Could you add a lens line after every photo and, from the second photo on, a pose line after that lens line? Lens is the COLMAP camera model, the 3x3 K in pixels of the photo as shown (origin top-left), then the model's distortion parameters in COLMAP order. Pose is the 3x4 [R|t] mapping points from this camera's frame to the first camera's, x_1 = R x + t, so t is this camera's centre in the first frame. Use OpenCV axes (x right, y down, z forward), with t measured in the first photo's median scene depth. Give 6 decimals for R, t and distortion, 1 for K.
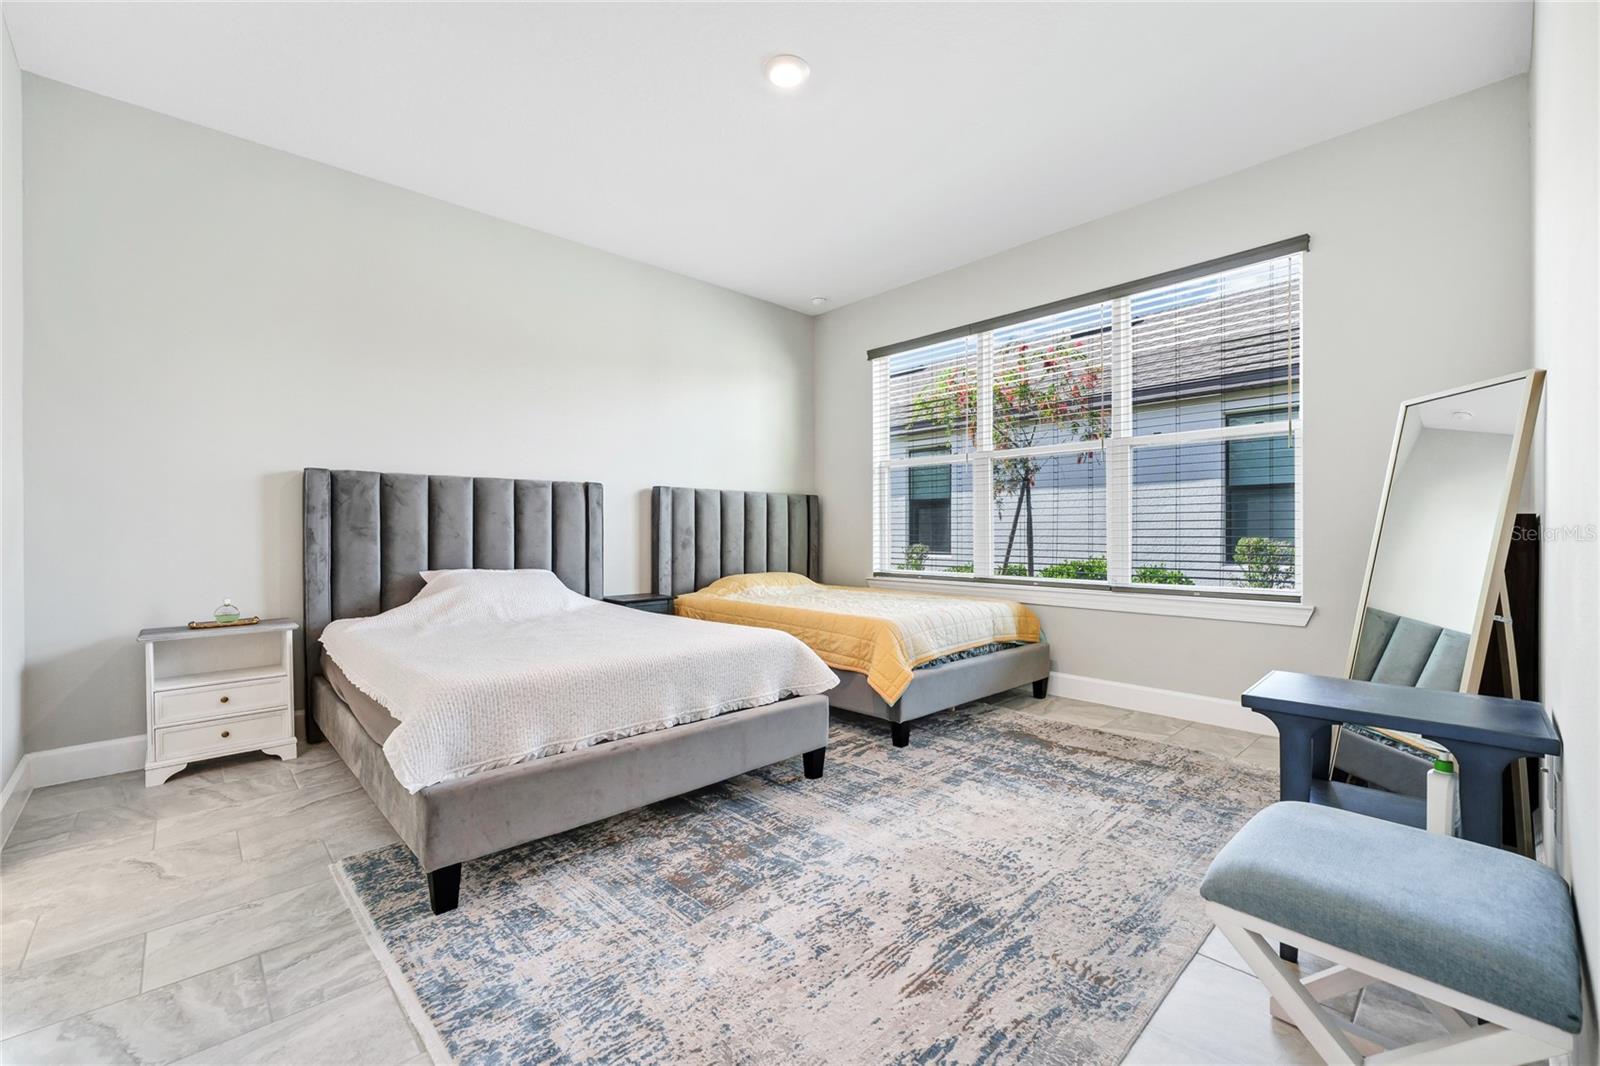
lens RADIAL K [[646.0, 0, 784.4], [0, 646.0, 530.4], [0, 0, 1]] dist [-0.003436, 0.000346]
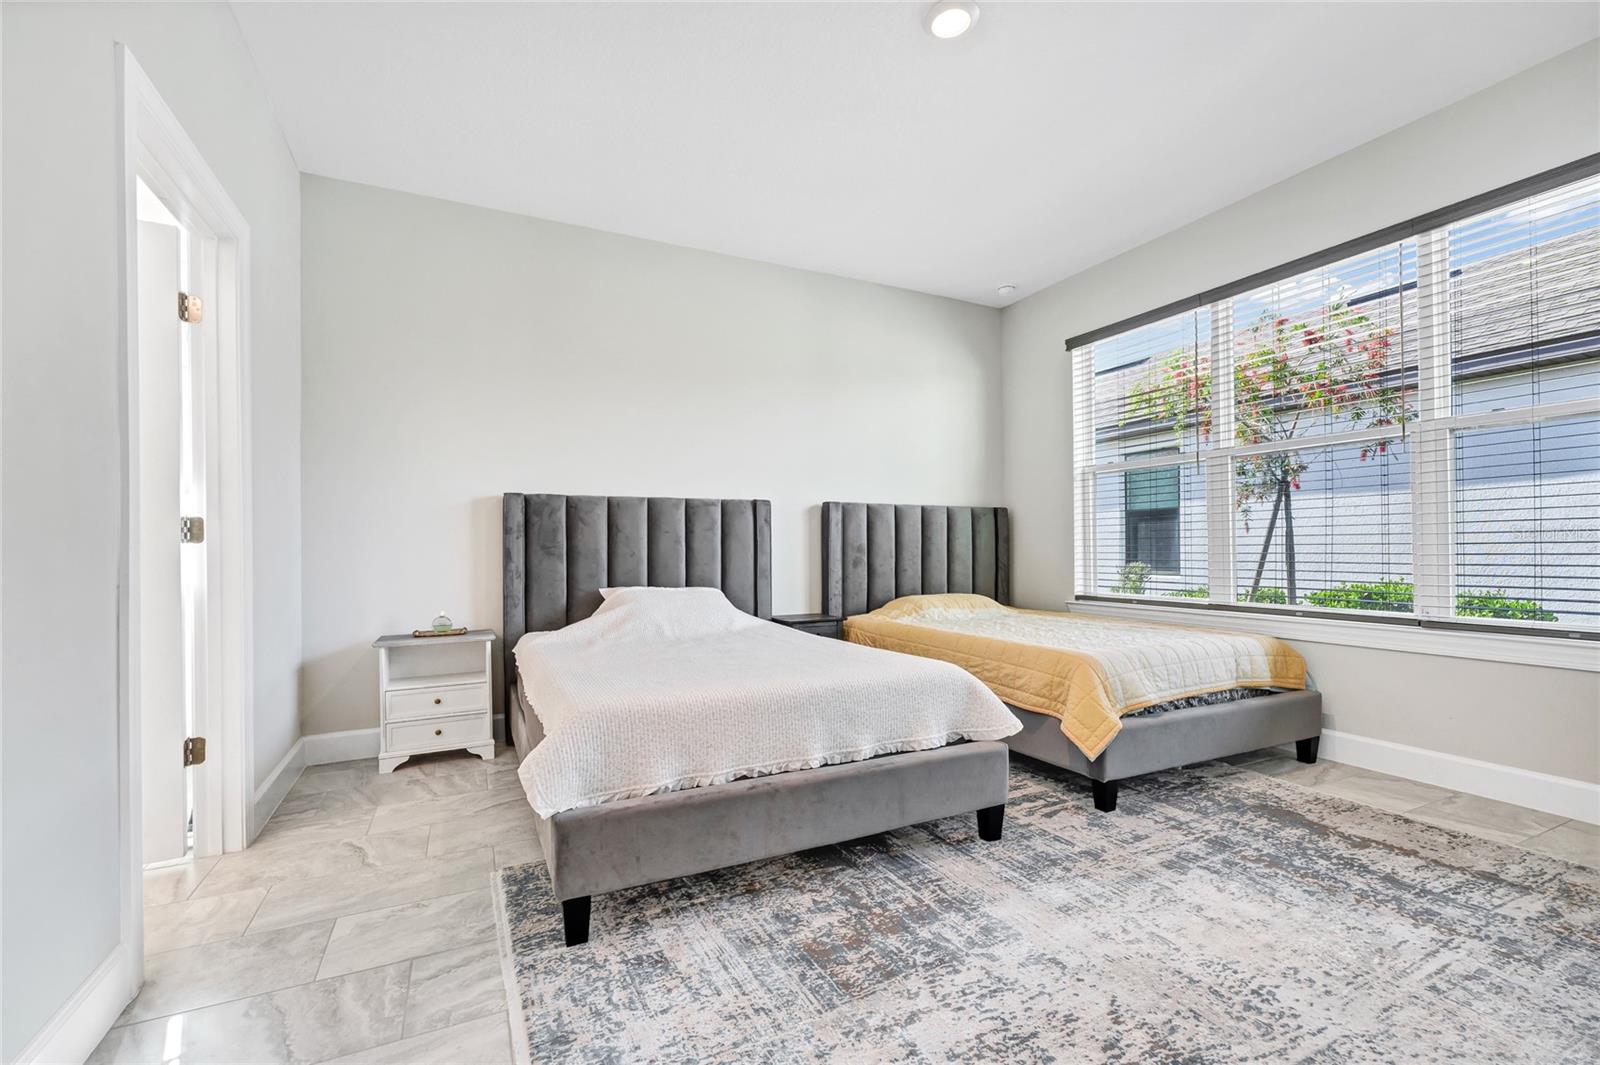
lens RADIAL K [[649.5, 0, 779.6], [0, 649.5, 546.3], [0, 0, 1]] dist [-0.002279, -0.000399]
pose [[0.954607, -0.006063, -0.297805, 0.036144], [0.005378, 0.999981, -0.003120, -0.000346], [0.297818, 0.001377, 0.954622, 0.099517]]
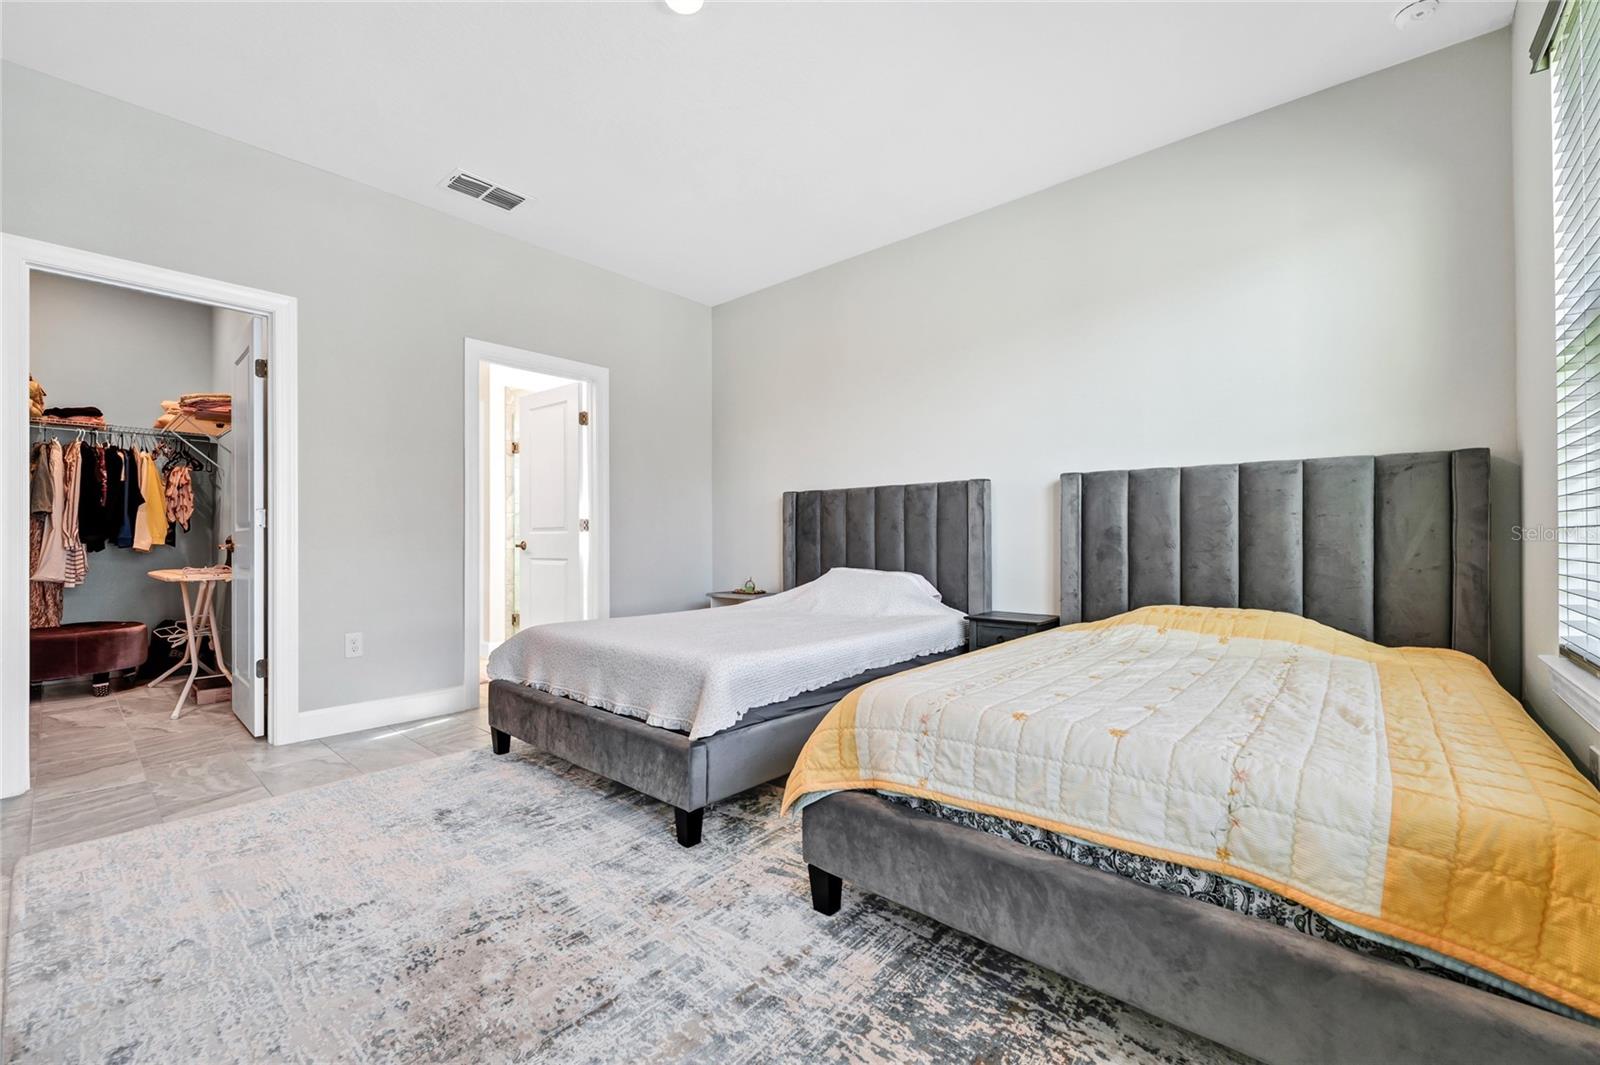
lens RADIAL K [[649.5, 0, 825.6], [0, 649.5, 536.7], [0, 0, 1]] dist [-0.002279, -0.000399]
pose [[0.136296, -0.000456, -0.990668, 0.826403], [0.003916, 0.999992, 0.000078, 0.004449], [0.990660, -0.003890, 0.136296, 1.017066]]
